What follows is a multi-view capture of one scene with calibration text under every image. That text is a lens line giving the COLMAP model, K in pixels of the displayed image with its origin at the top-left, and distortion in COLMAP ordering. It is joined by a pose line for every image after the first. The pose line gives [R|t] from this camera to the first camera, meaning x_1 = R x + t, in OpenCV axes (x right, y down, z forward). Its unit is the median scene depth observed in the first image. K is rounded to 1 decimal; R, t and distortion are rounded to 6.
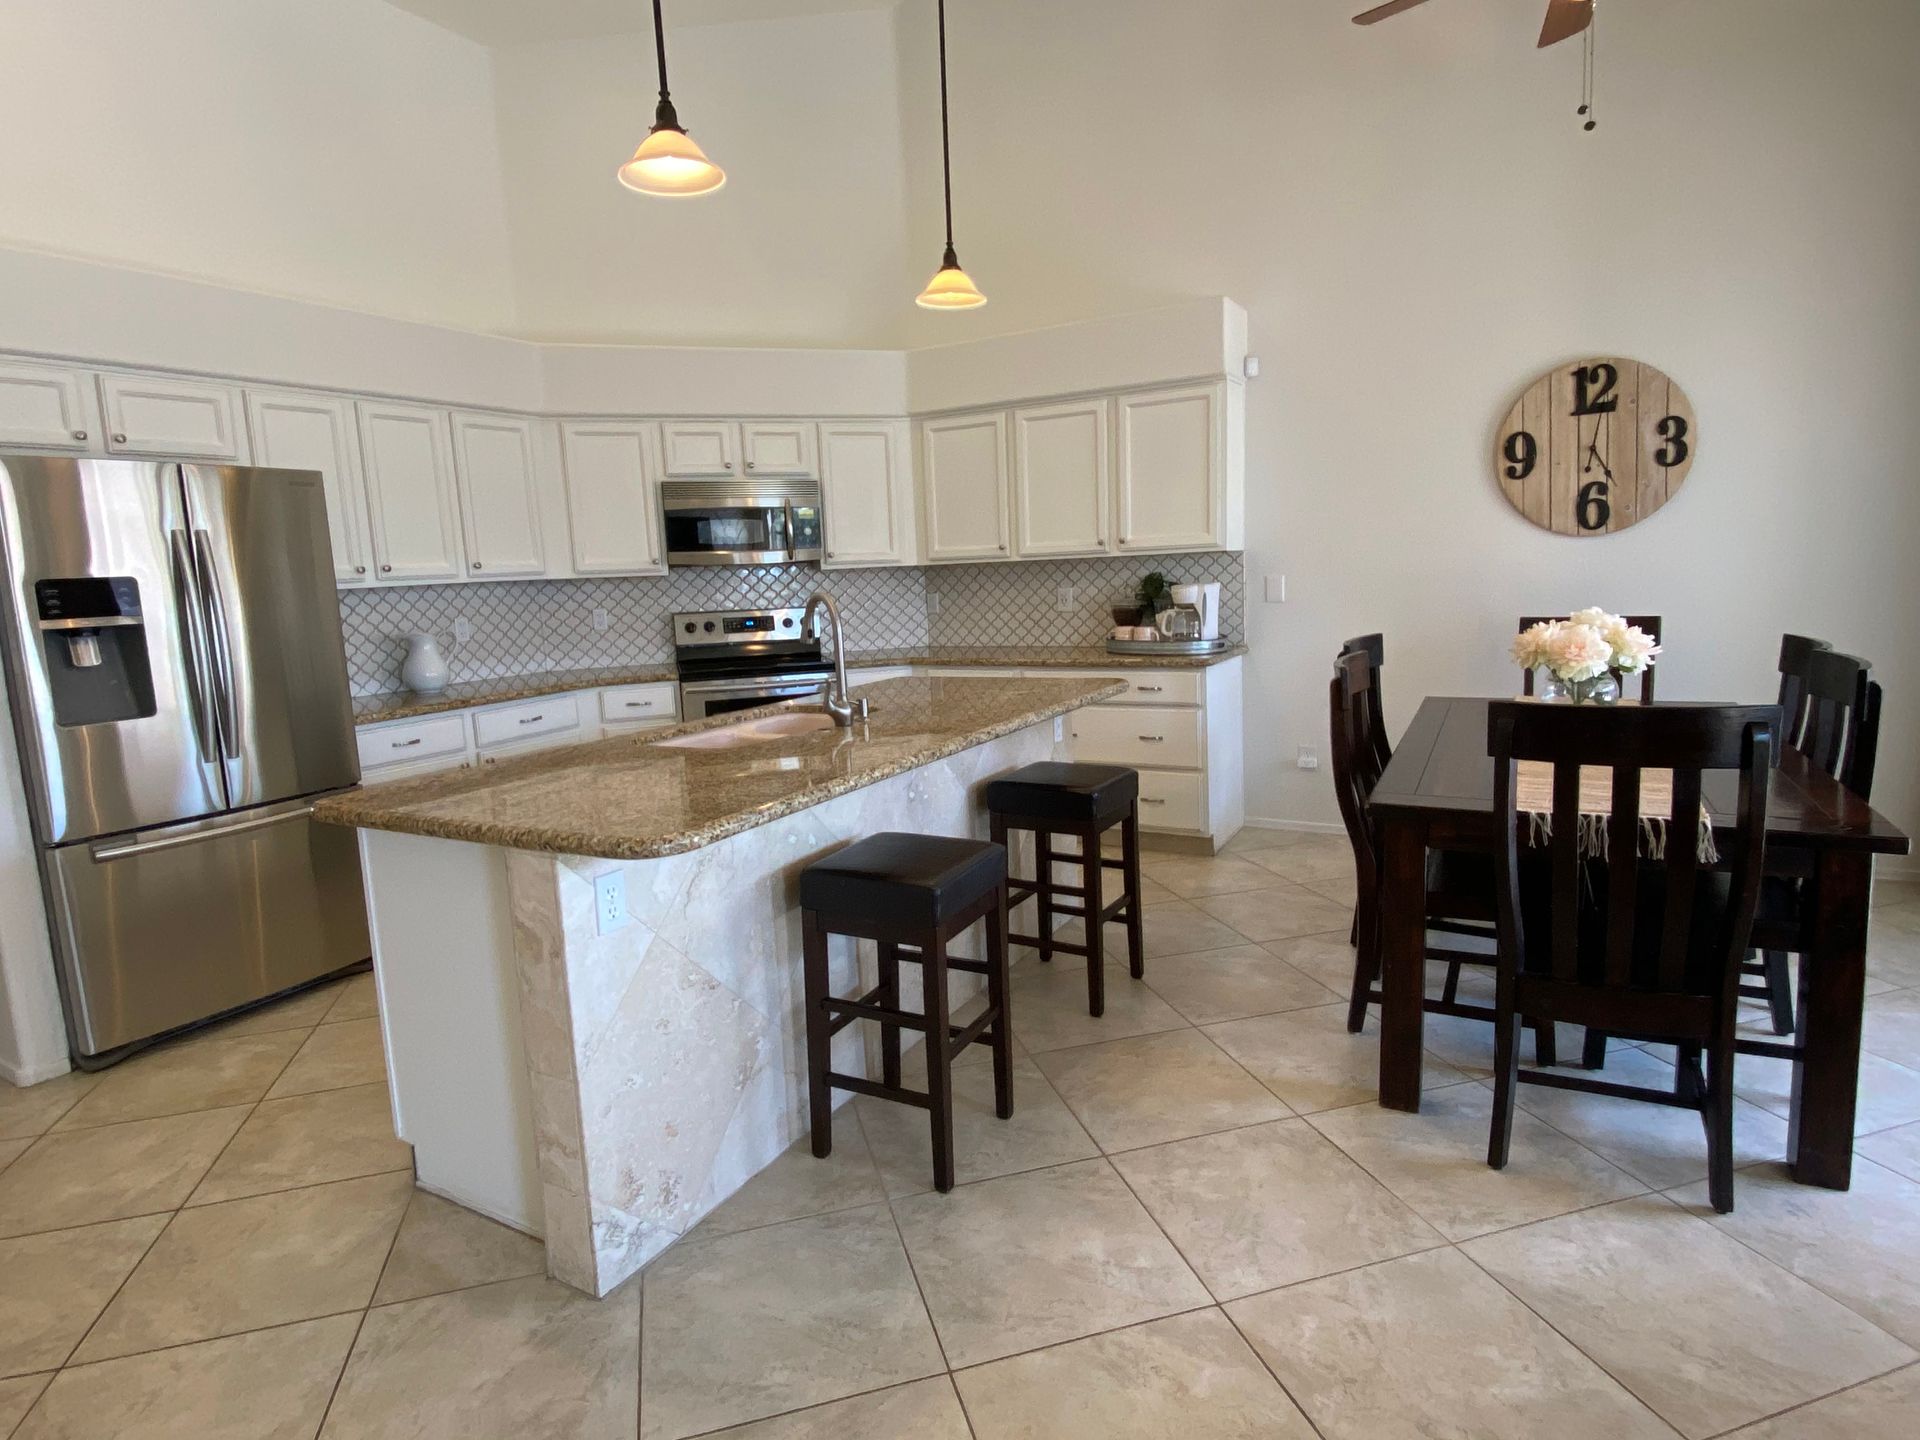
lens RADIAL K [[1028.4, 0, 958.9], [0, 1028.4, 714.3], [0, 0, 1]] dist [0.082854, -0.088602]
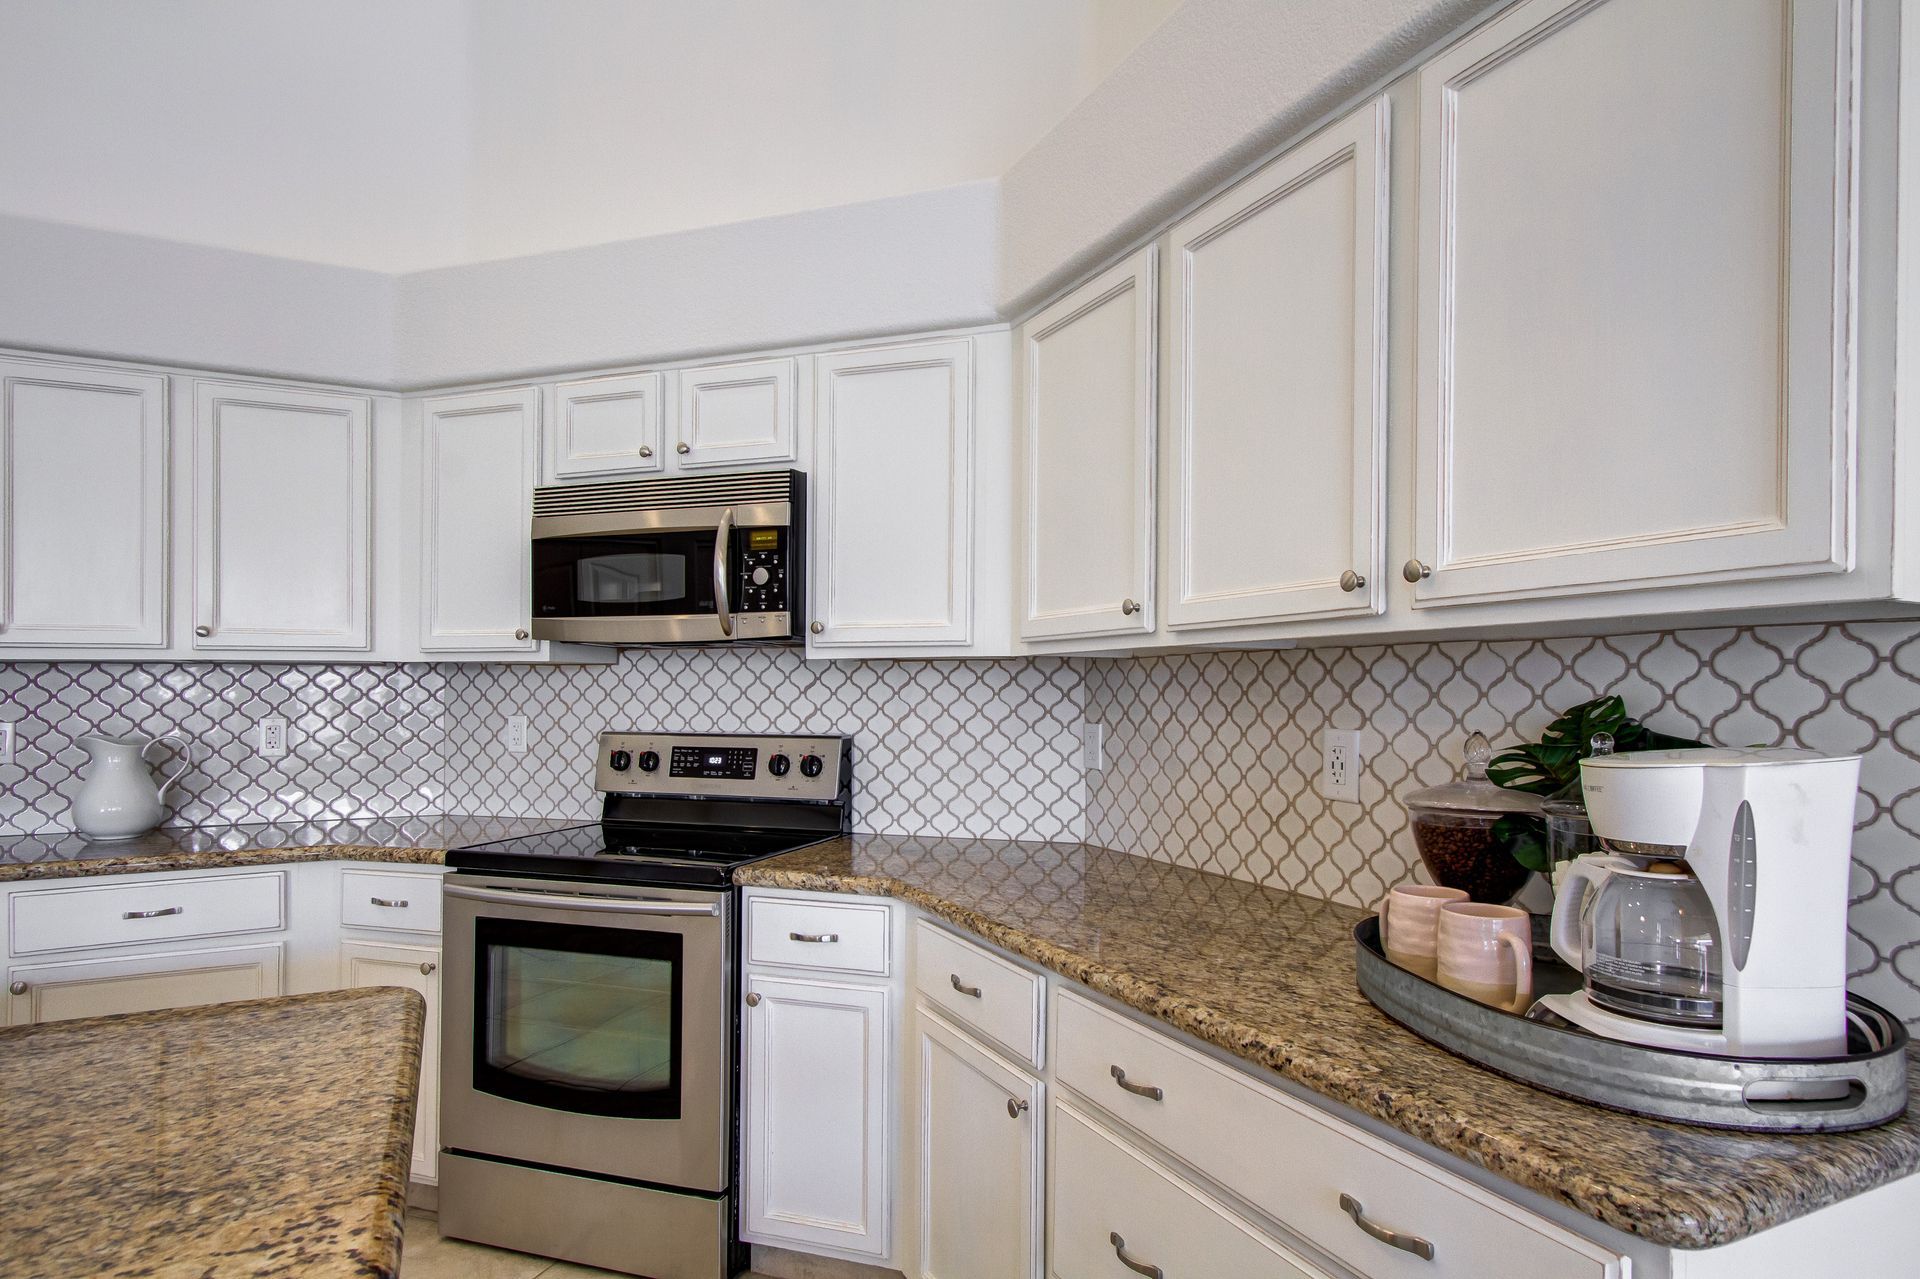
lens RADIAL K [[1065.2, 0, 967.0], [0, 1065.2, 684.7], [0, 0, 1]] dist [0.007454, 0.002465]
pose [[0.822189, 0.039740, -0.567825, 0.220780], [-0.118300, 0.987708, -0.102168, -0.096138], [0.556786, 0.151175, 0.816784, 0.708144]]
